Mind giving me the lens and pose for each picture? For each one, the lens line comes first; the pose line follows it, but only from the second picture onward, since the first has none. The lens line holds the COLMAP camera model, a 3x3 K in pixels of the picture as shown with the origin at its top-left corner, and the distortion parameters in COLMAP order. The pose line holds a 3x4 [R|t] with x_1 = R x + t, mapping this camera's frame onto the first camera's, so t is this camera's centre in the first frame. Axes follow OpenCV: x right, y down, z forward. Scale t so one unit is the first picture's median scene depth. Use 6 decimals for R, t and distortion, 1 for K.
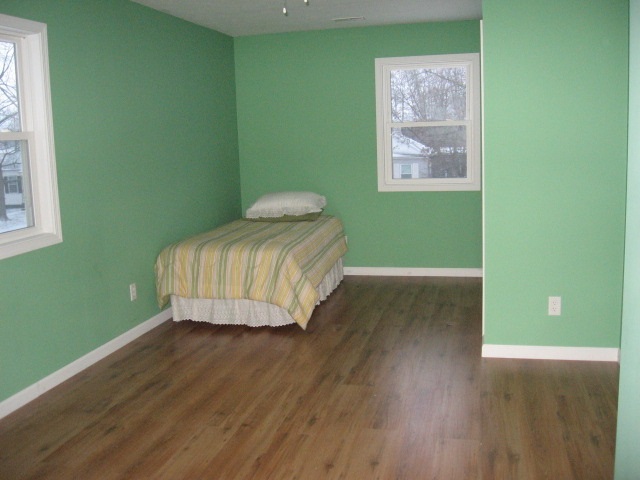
lens RADIAL K [[657.6, 0, 320.0], [0, 657.6, 240.0], [0, 0, 1]] dist [-0.118668, 0.019115]
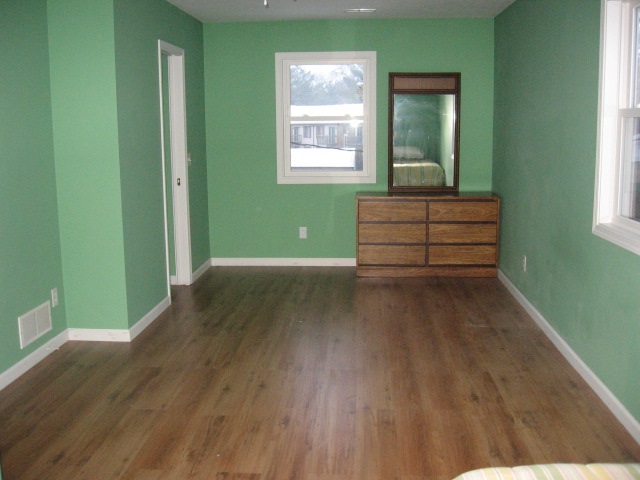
lens RADIAL K [[657.6, 0, 320.0], [0, 657.6, 240.0], [0, 0, 1]] dist [-0.118668, 0.019115]
pose [[-0.983835, 0.071830, -0.164041, 0.076817], [0.014162, 0.944369, 0.328583, -0.287847], [0.178517, 0.320948, -0.930121, 1.769700]]
